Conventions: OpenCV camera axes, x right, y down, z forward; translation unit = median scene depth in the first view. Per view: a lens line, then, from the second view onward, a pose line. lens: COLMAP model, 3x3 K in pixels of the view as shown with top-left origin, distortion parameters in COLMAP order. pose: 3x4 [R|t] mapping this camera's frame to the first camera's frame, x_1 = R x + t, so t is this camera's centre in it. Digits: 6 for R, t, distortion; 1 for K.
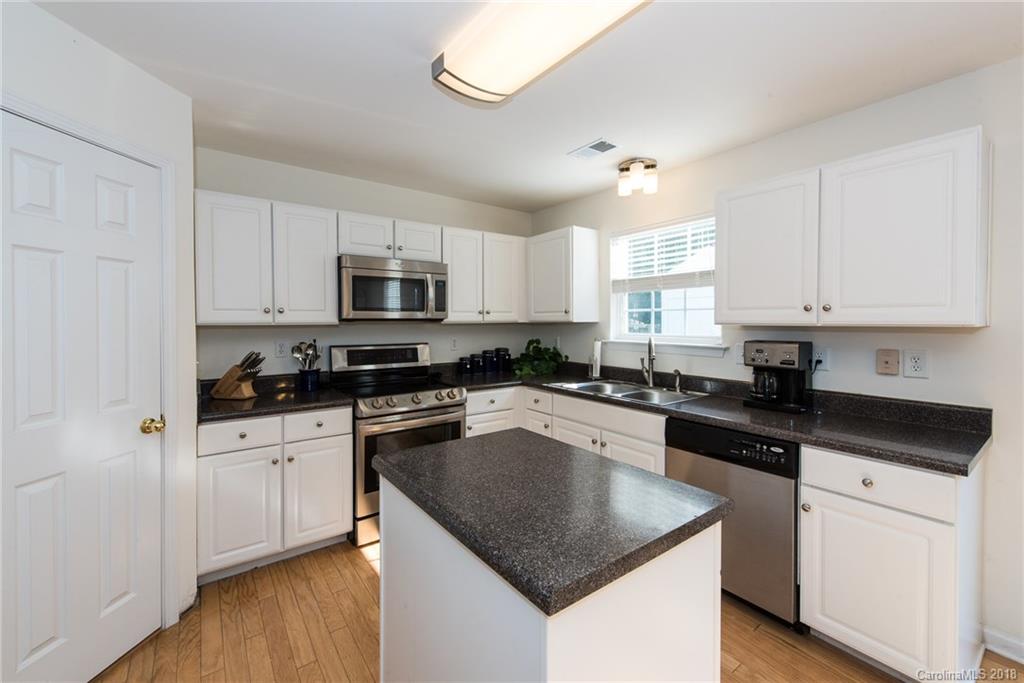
lens RADIAL K [[414.3, 0, 498.5], [0, 414.3, 320.9], [0, 0, 1]] dist [0.007947, -0.002462]
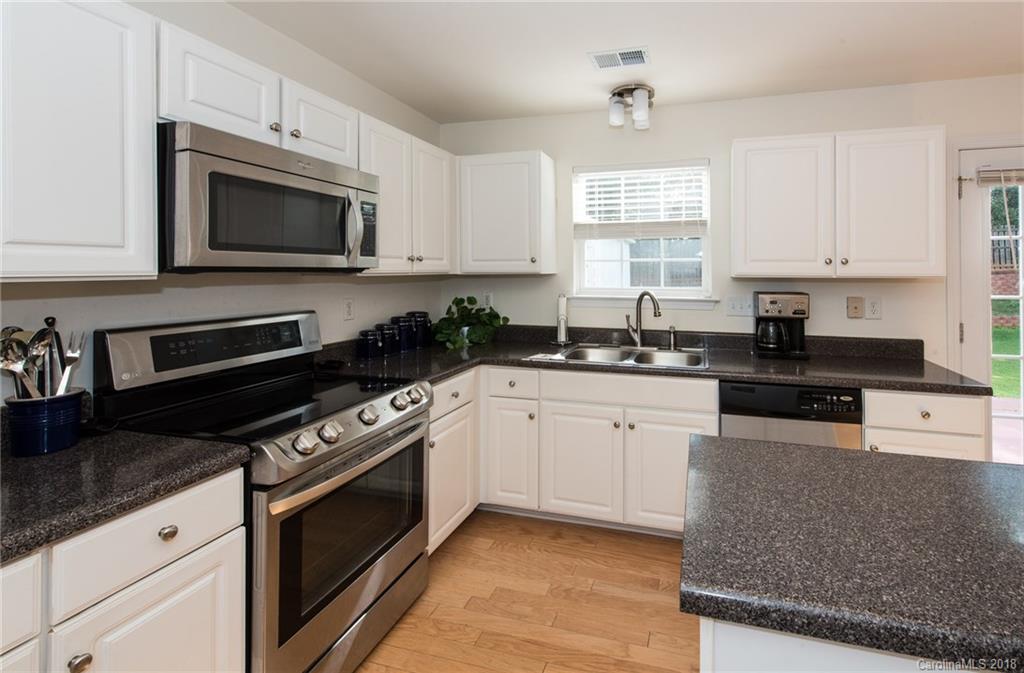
lens RADIAL K [[442.4, 0, 571.8], [0, 442.4, 273.5], [0, 0, 1]] dist [0.013099, -0.000009]
pose [[0.772158, 0.001258, 0.635429, -0.332376], [-0.001726, 0.999999, 0.000118, 0.001787], [-0.635428, -0.001188, 0.772159, 0.351790]]
